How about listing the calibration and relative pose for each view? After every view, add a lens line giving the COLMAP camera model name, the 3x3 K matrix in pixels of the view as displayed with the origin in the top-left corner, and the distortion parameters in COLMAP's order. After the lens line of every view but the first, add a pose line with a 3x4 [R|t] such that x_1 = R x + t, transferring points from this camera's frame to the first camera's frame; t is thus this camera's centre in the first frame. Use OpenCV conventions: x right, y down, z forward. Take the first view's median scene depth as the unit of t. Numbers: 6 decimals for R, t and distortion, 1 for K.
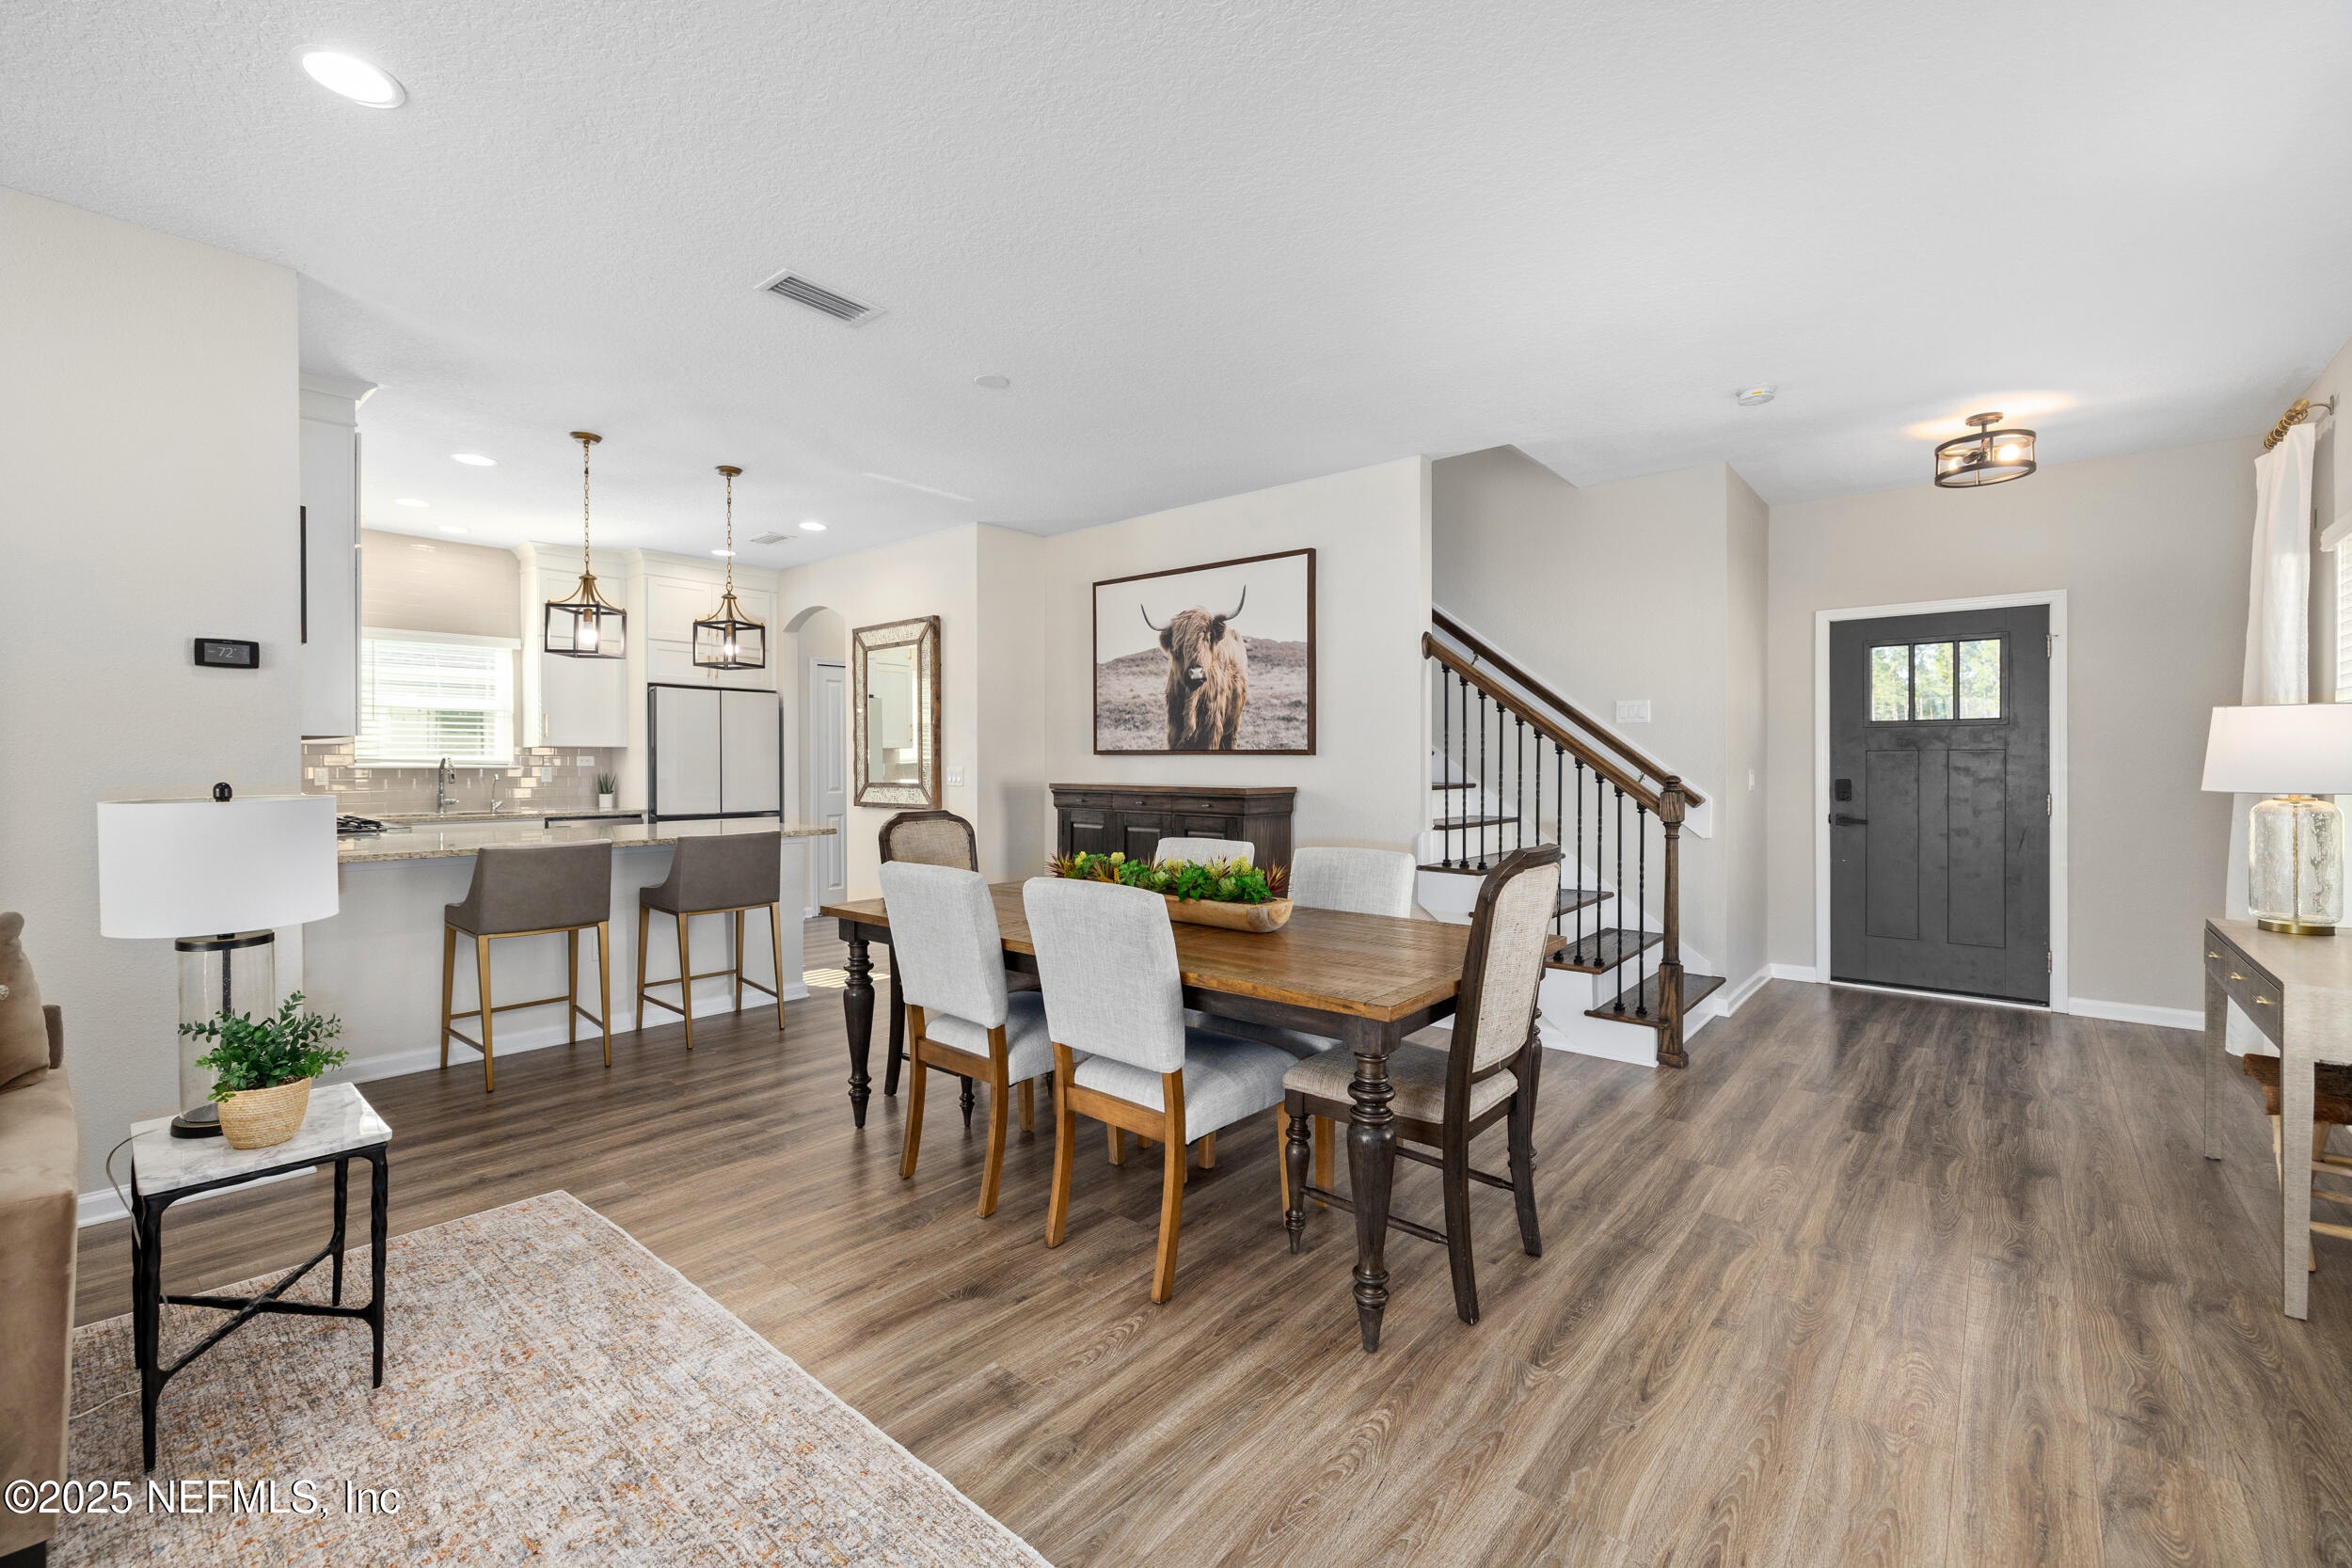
lens RADIAL K [[980.0, 0, 1154.4], [0, 980.0, 768.0], [0, 0, 1]] dist [-0.000922, -0.000579]
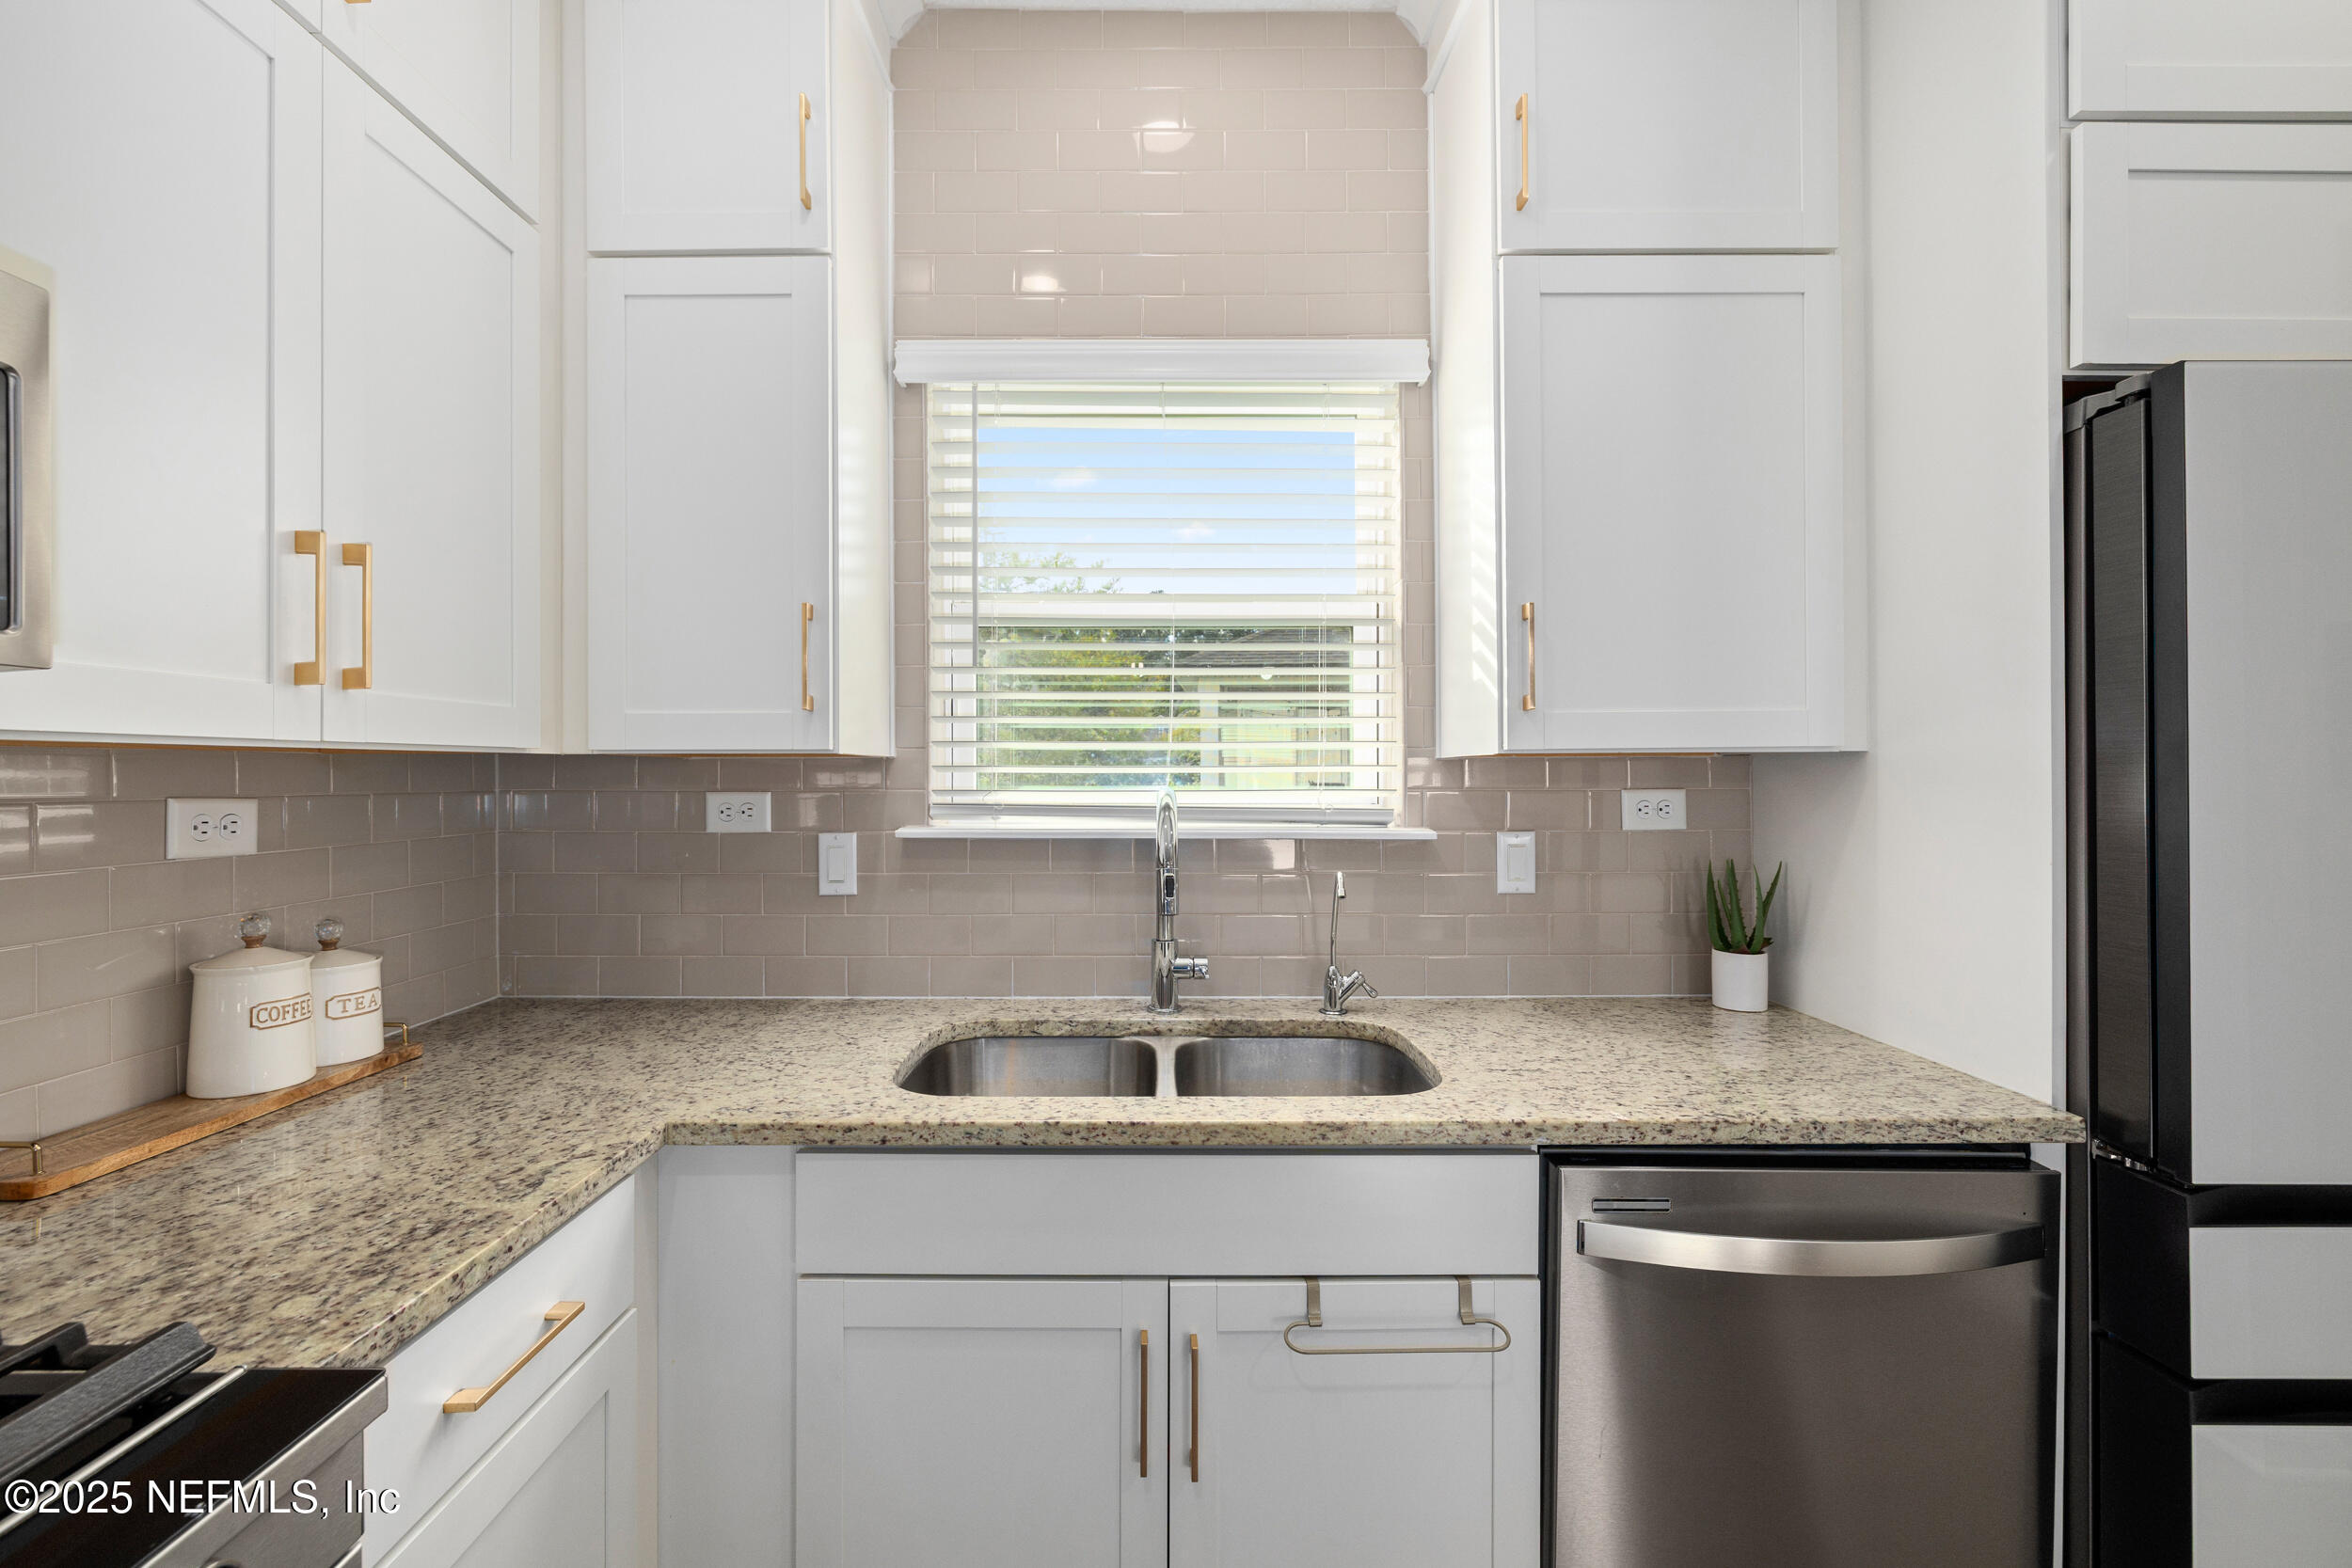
lens RADIAL K [[980.0, 0, 1154.4], [0, 980.0, 768.0], [0, 0, 1]] dist [-0.000922, -0.000579]
pose [[0.662207, -0.002083, -0.749318, -0.511378], [-0.005725, 0.999953, -0.007839, -0.016575], [0.749299, 0.009481, 0.662164, 0.791965]]
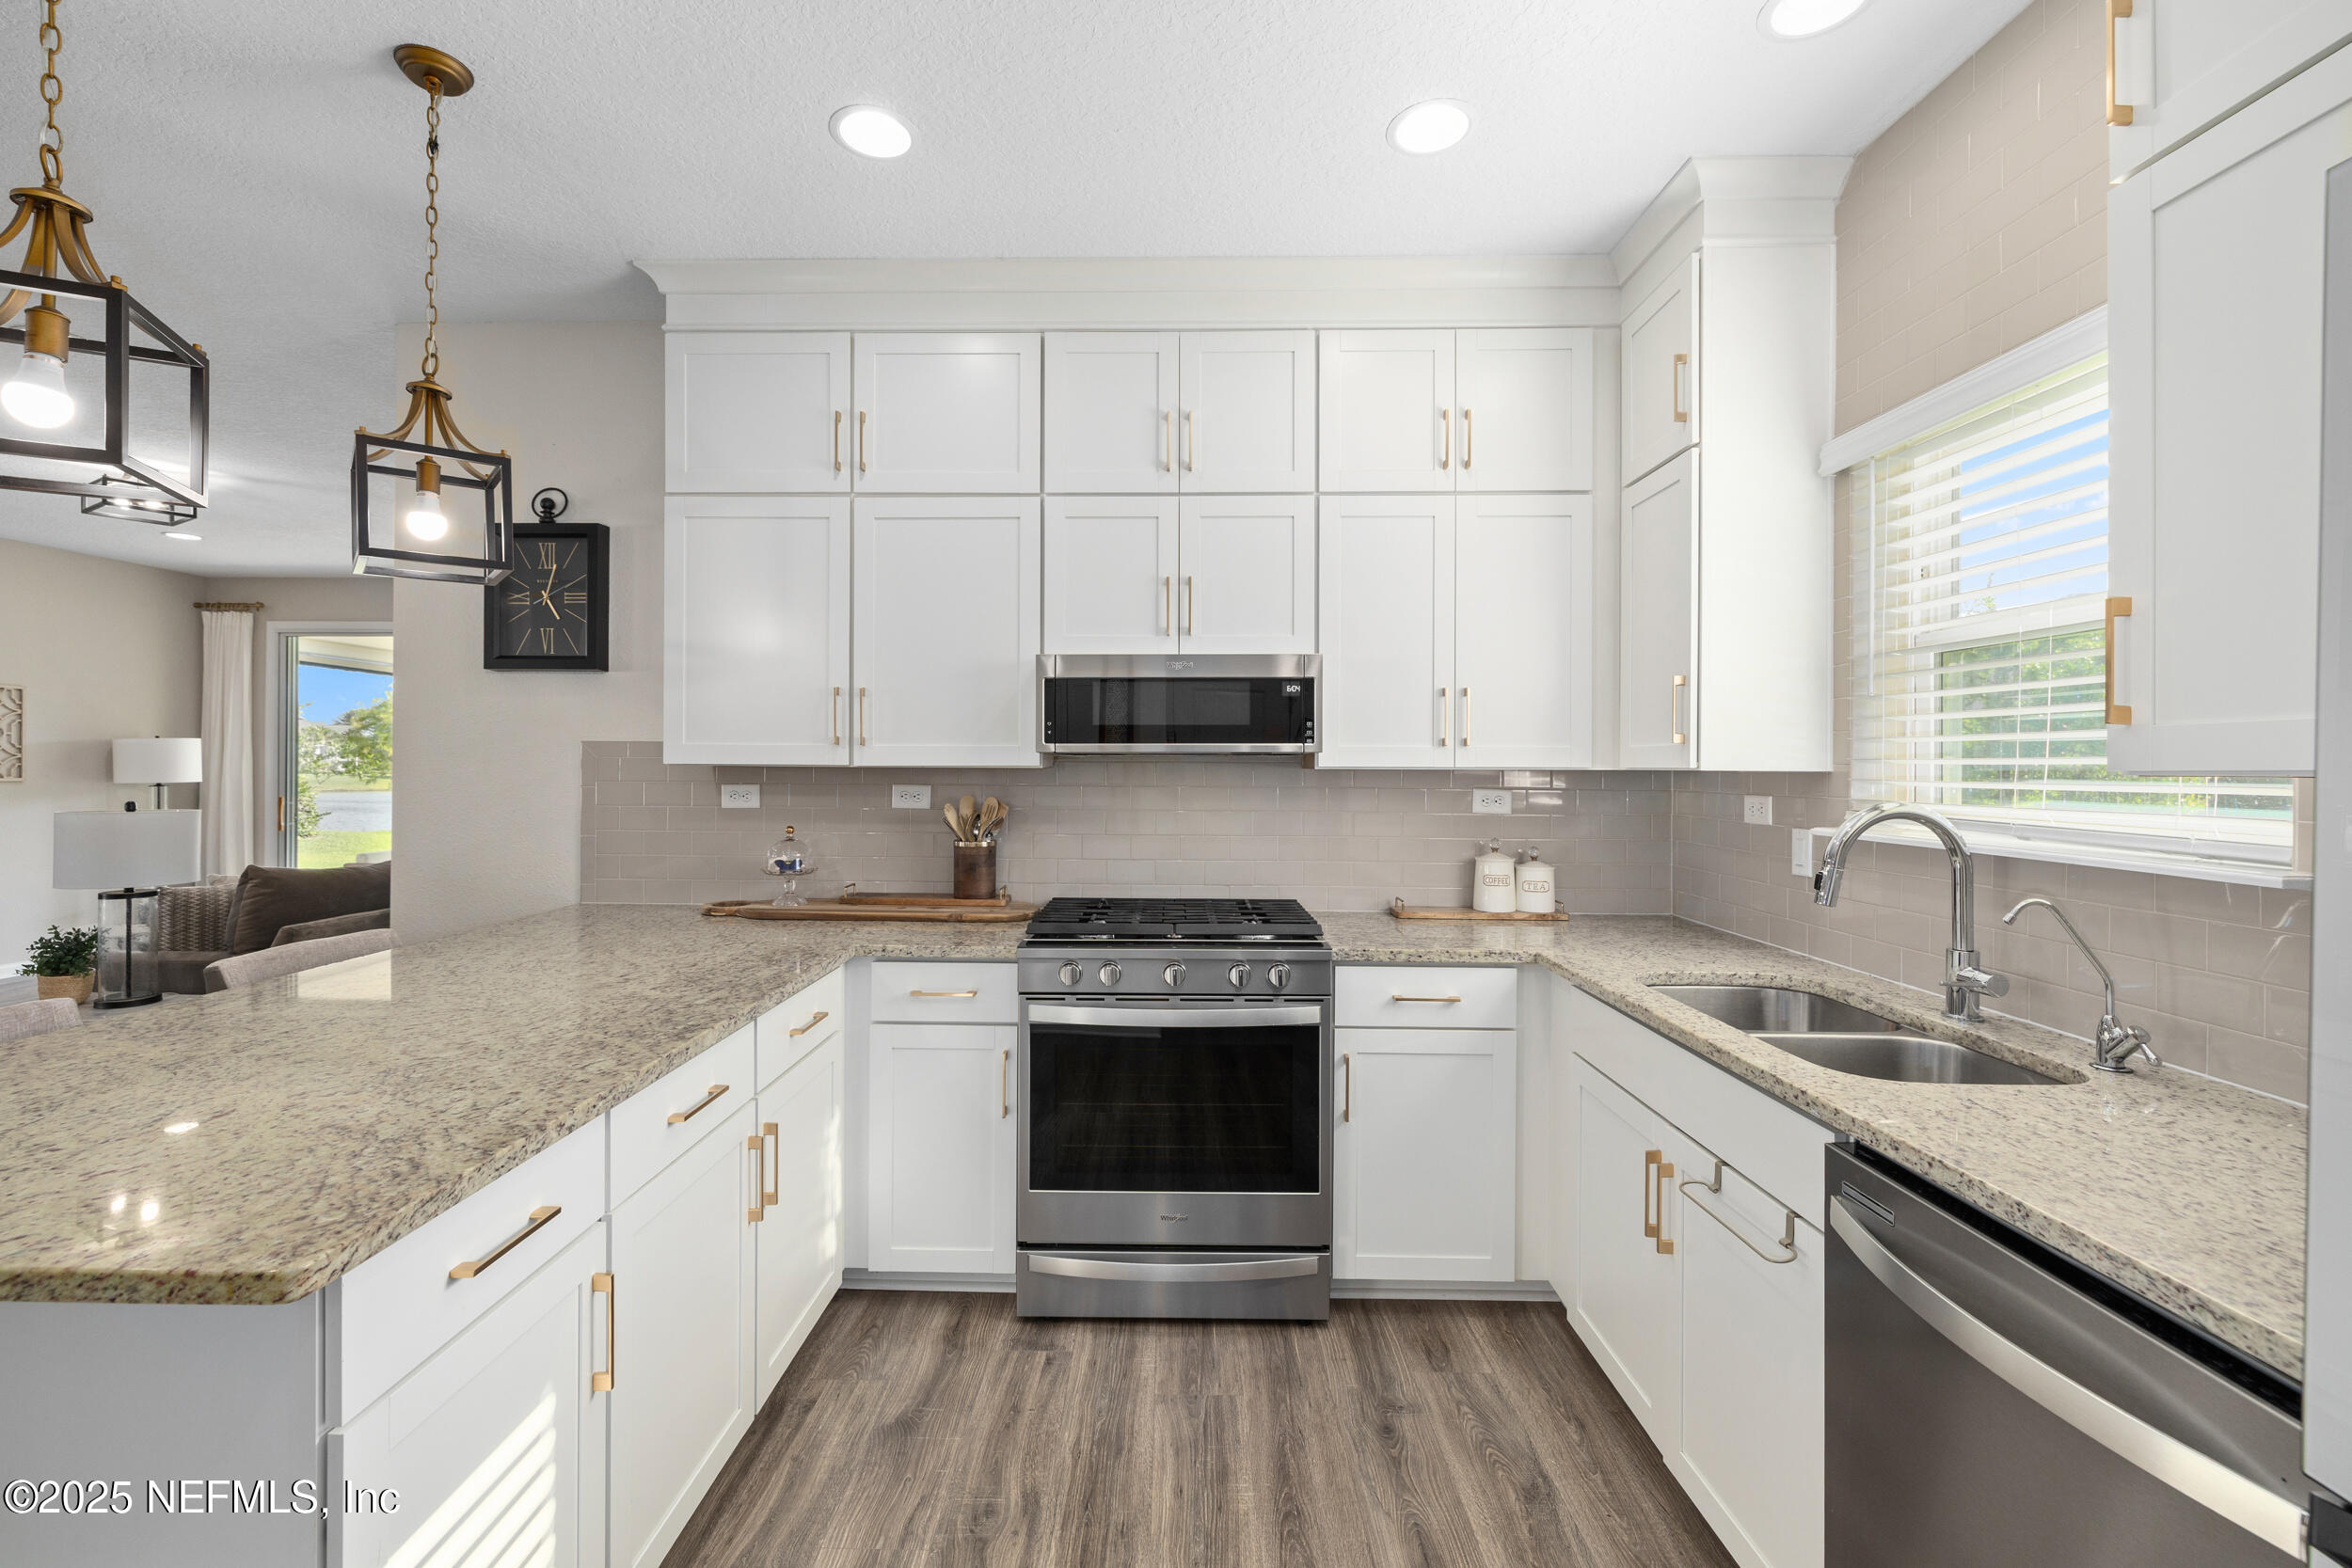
lens RADIAL K [[980.0, 0, 1154.4], [0, 980.0, 768.0], [0, 0, 1]] dist [-0.000922, -0.000579]
pose [[-0.765958, -0.001665, -0.642888, -0.363750], [-0.010023, 0.999906, 0.009352, -0.023417], [0.642812, 0.013607, -0.765903, 1.024340]]
